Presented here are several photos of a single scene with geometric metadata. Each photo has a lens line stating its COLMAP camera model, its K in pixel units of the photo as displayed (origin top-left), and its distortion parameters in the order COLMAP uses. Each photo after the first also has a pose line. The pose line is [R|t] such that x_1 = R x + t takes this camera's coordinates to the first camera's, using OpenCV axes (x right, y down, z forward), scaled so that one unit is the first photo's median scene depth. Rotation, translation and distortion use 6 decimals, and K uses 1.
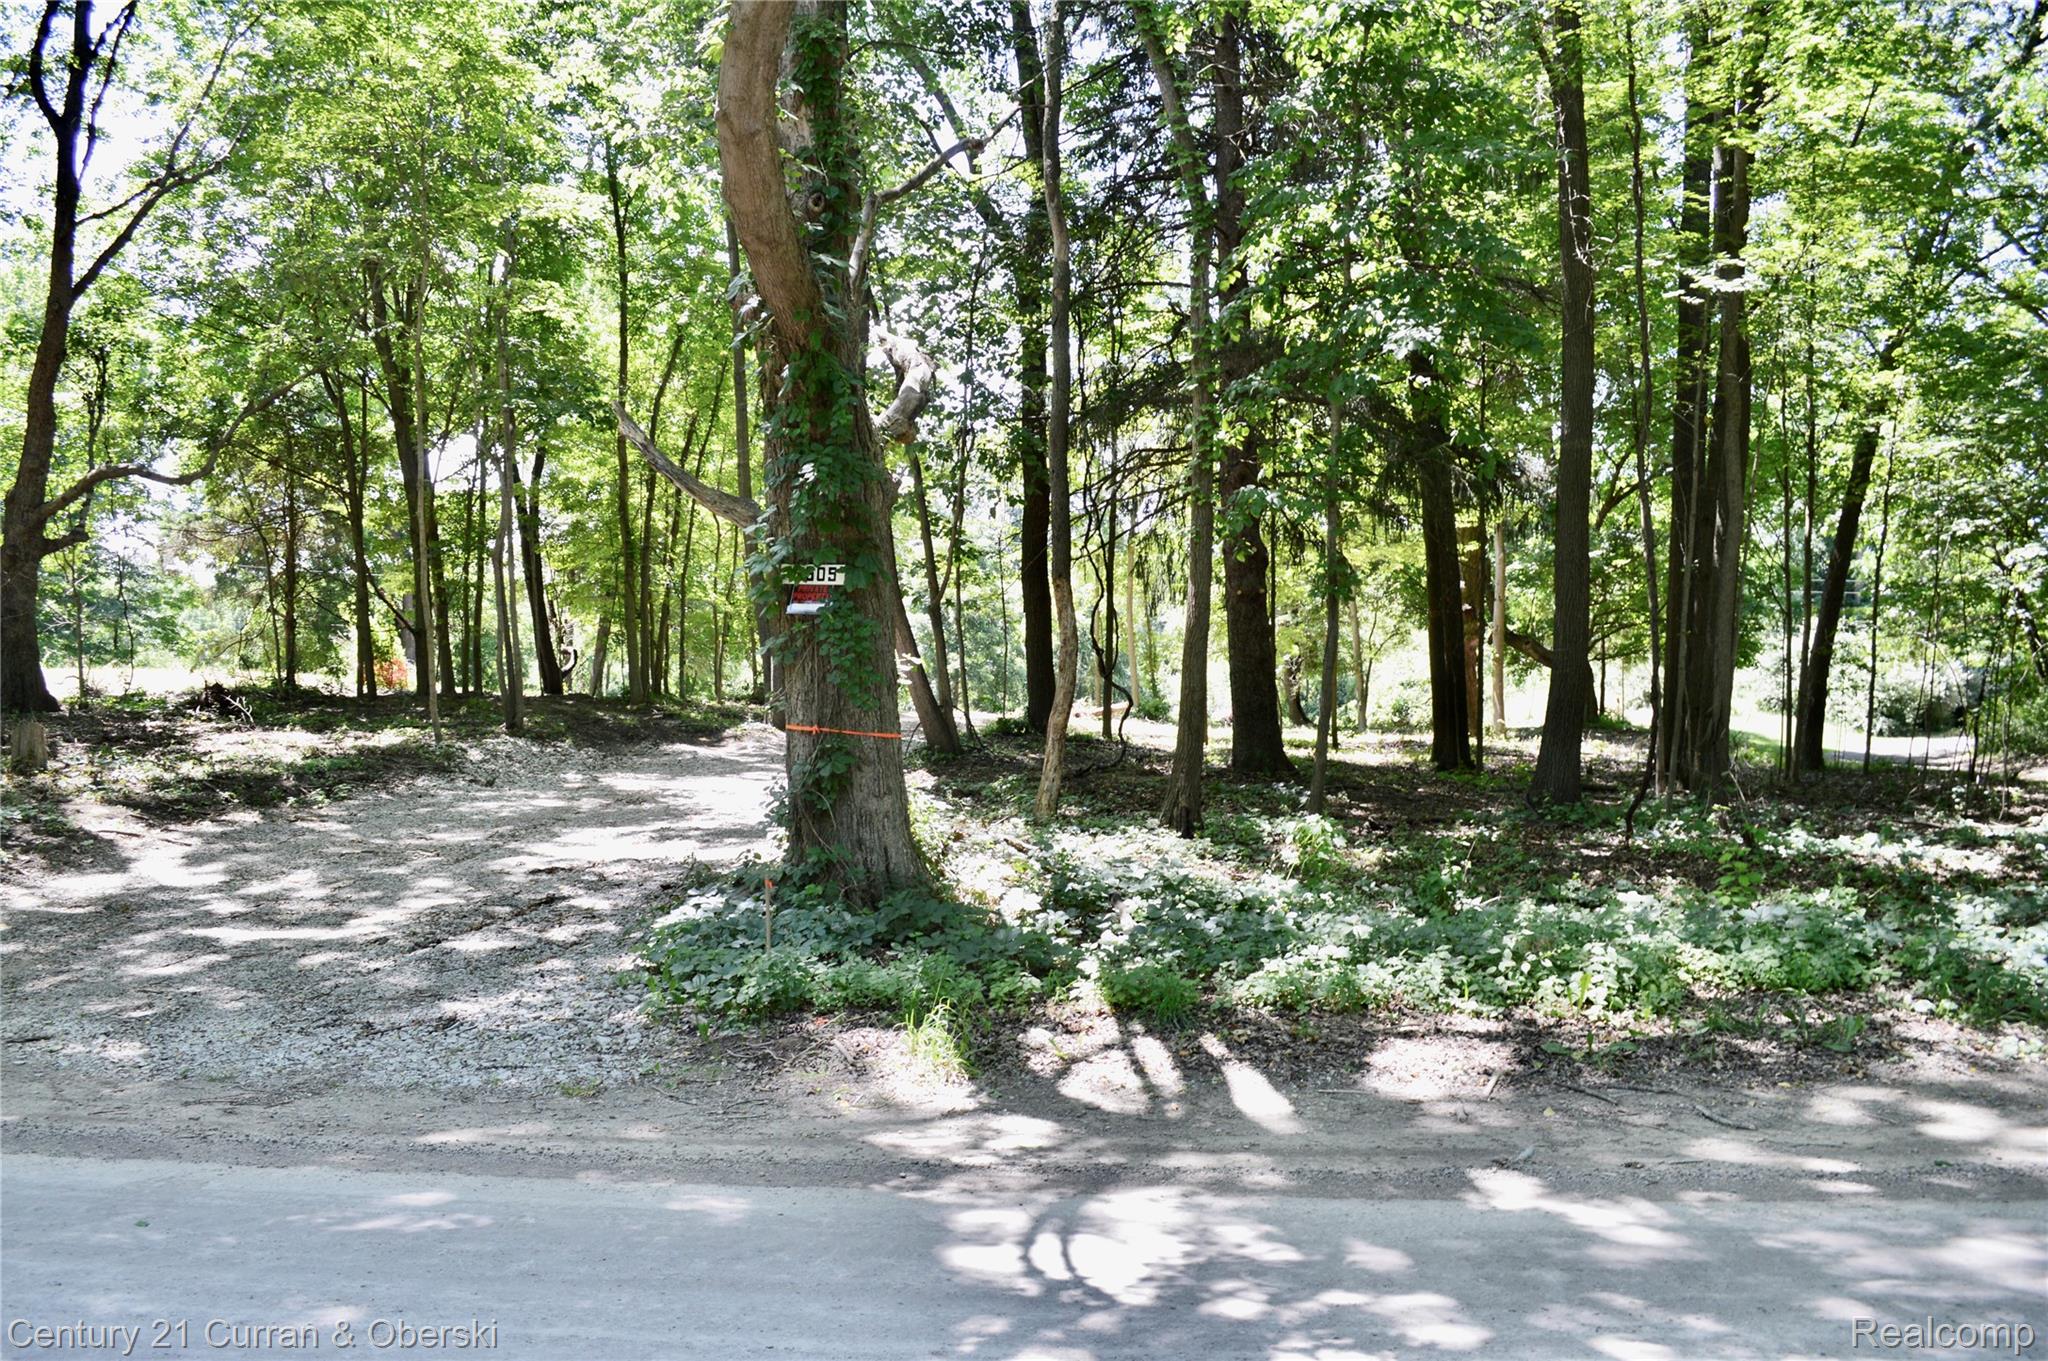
lens RADIAL K [[1762.7, 0, 1040.3], [0, 1762.7, 682.6], [0, 0, 1]] dist [-0.105946, -0.002024]
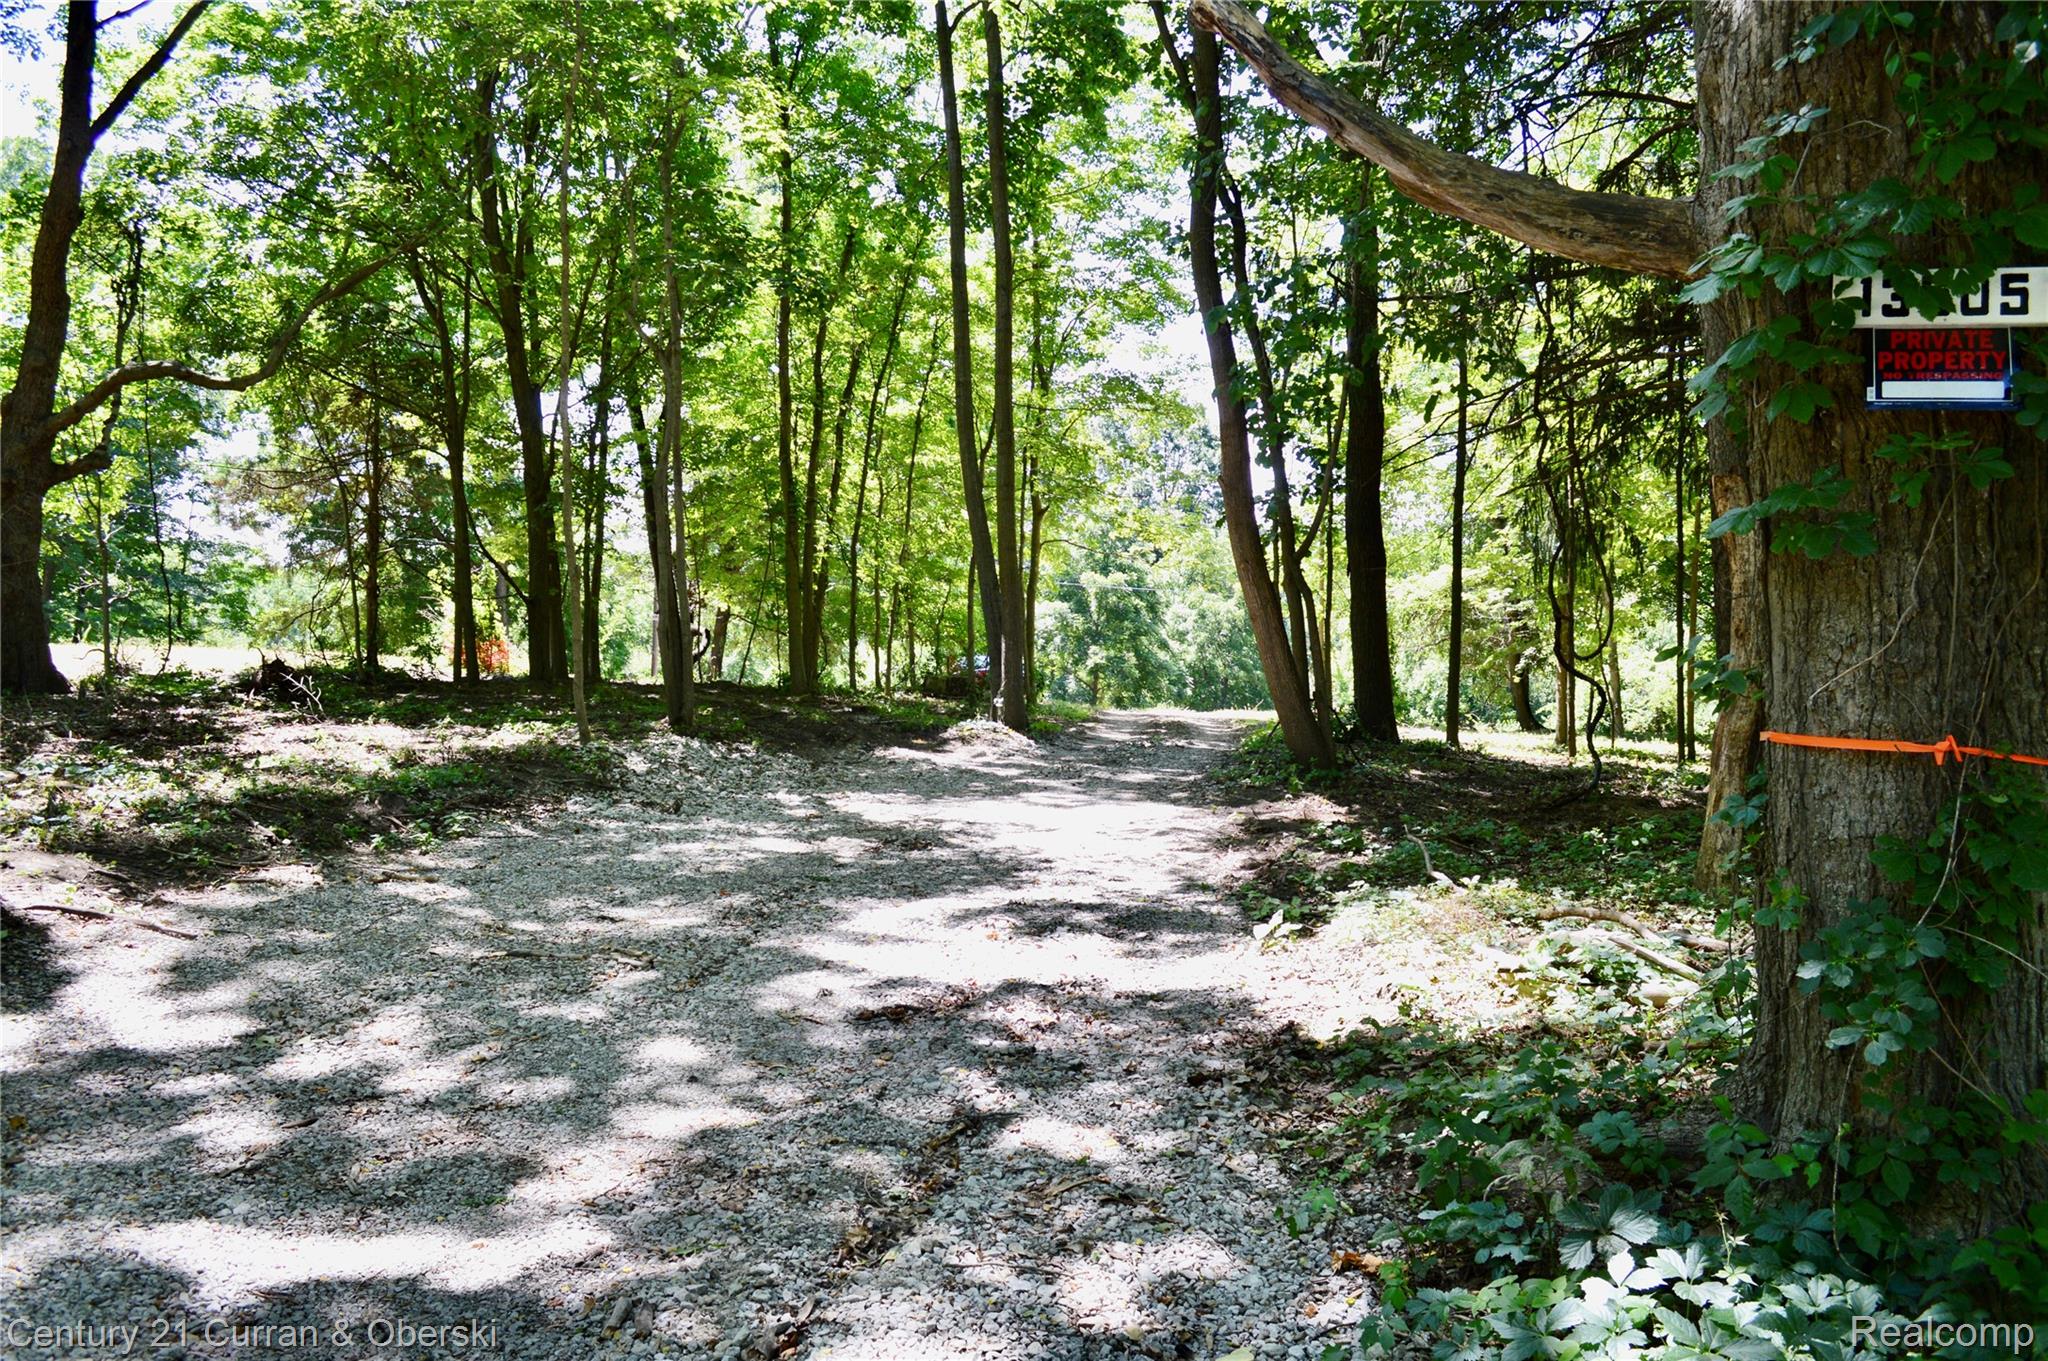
lens RADIAL K [[1762.7, 0, 1018.9], [0, 1762.7, 681.7], [0, 0, 1]] dist [-0.105946, -0.002024]
pose [[0.998586, 0.012311, -0.051710, -0.121323], [-0.012304, 0.999924, 0.000457, 0.006321], [0.051711, 0.000180, 0.998662, 0.275630]]
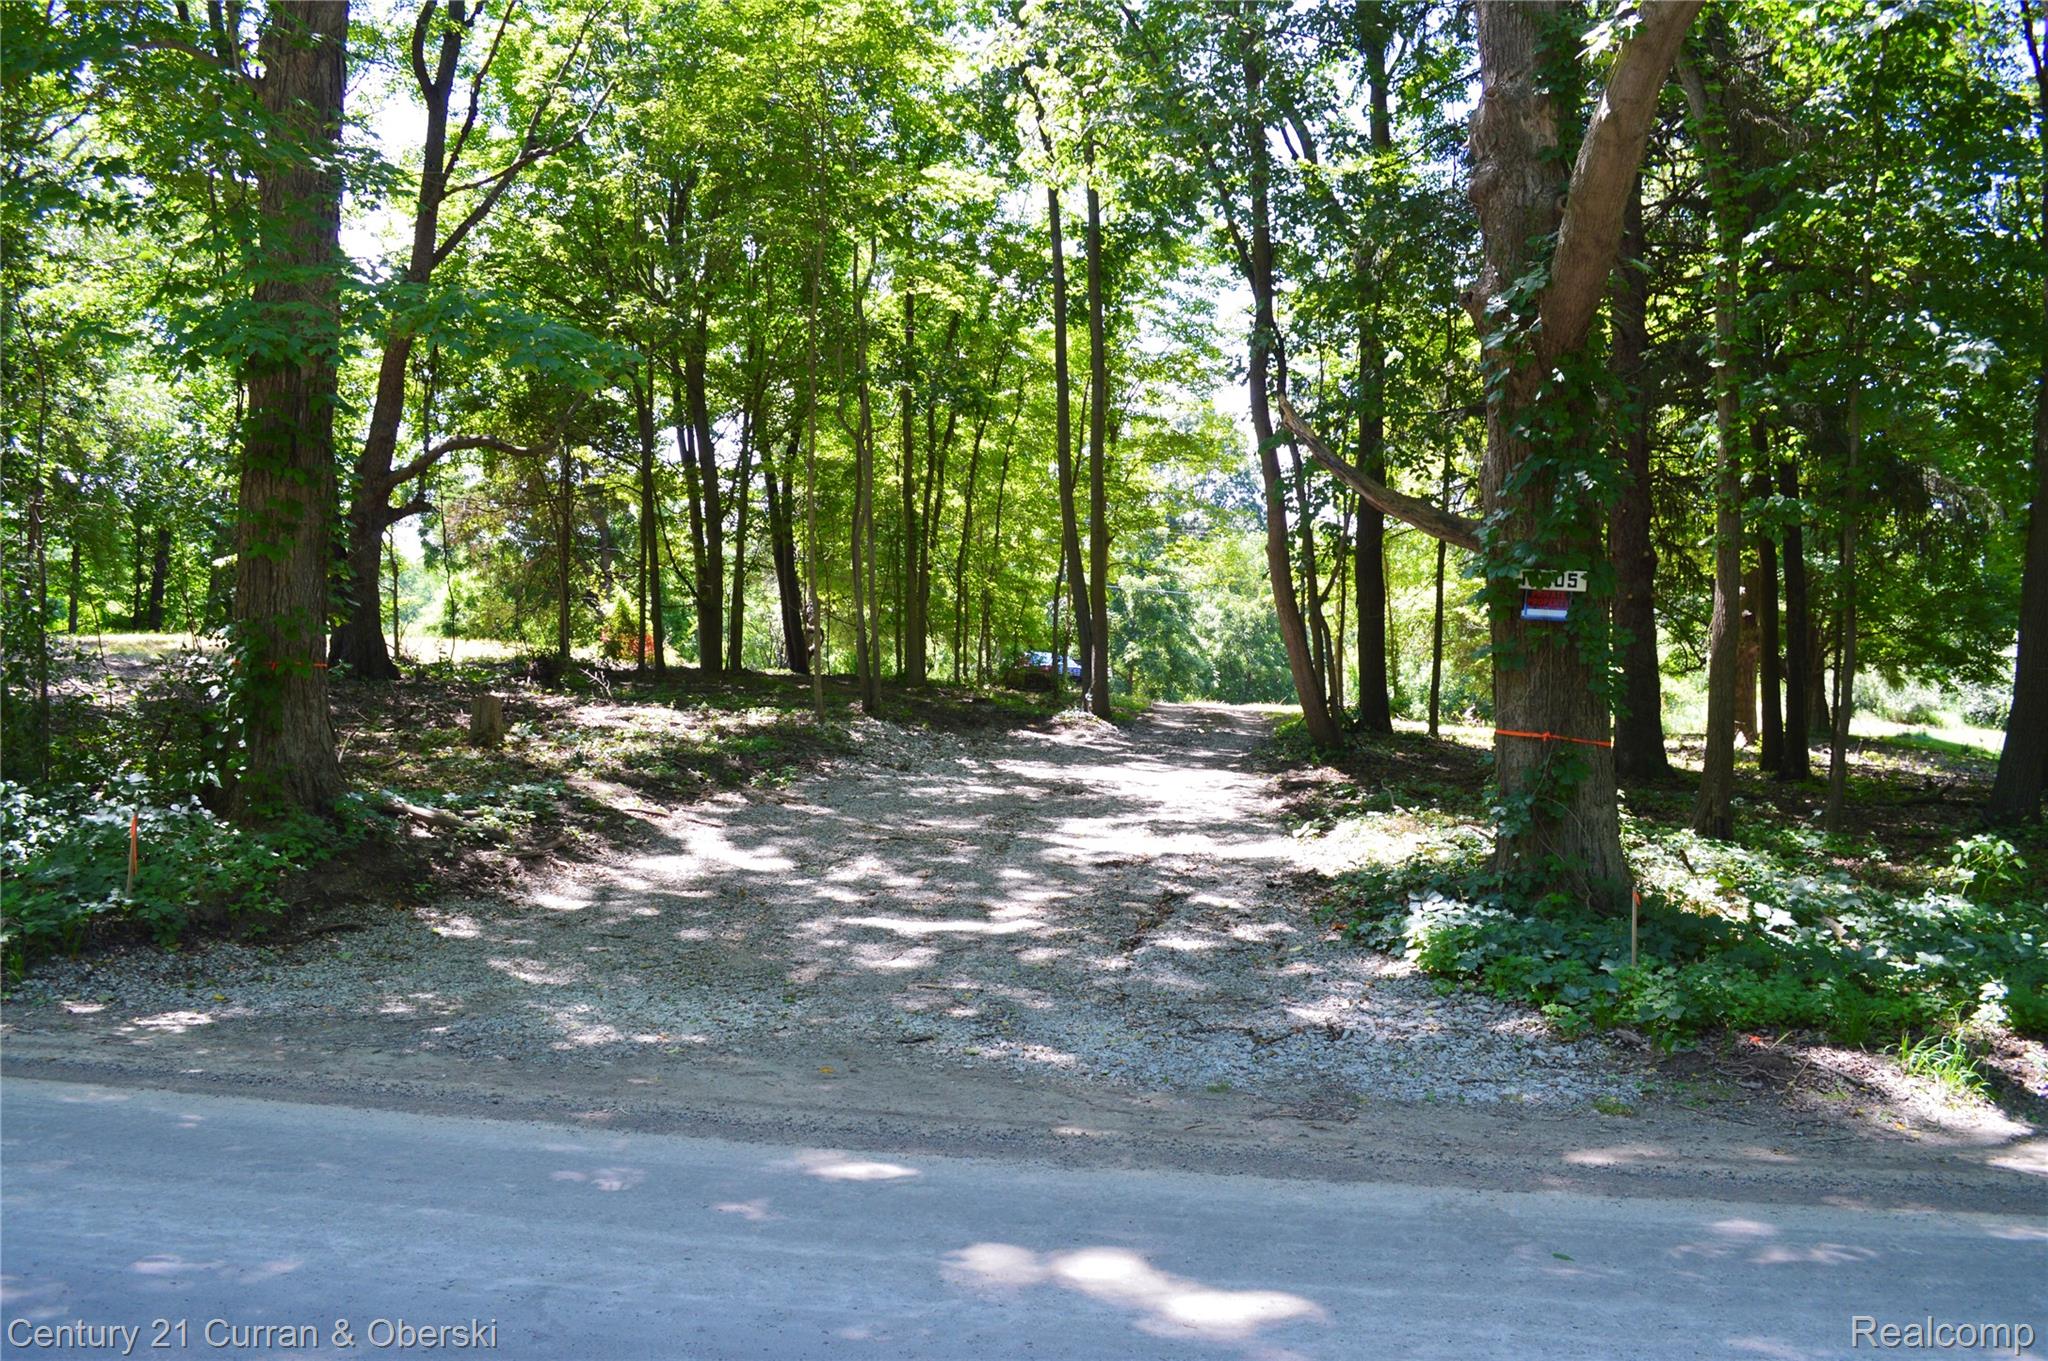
lens RADIAL K [[1762.7, 0, 1011.2], [0, 1762.7, 674.7], [0, 0, 1]] dist [-0.105946, -0.002024]
pose [[0.997456, 0.030246, -0.064546, -0.152934], [-0.029979, 0.999537, 0.005109, -0.001702], [0.064671, -0.003161, 0.997902, -0.000061]]
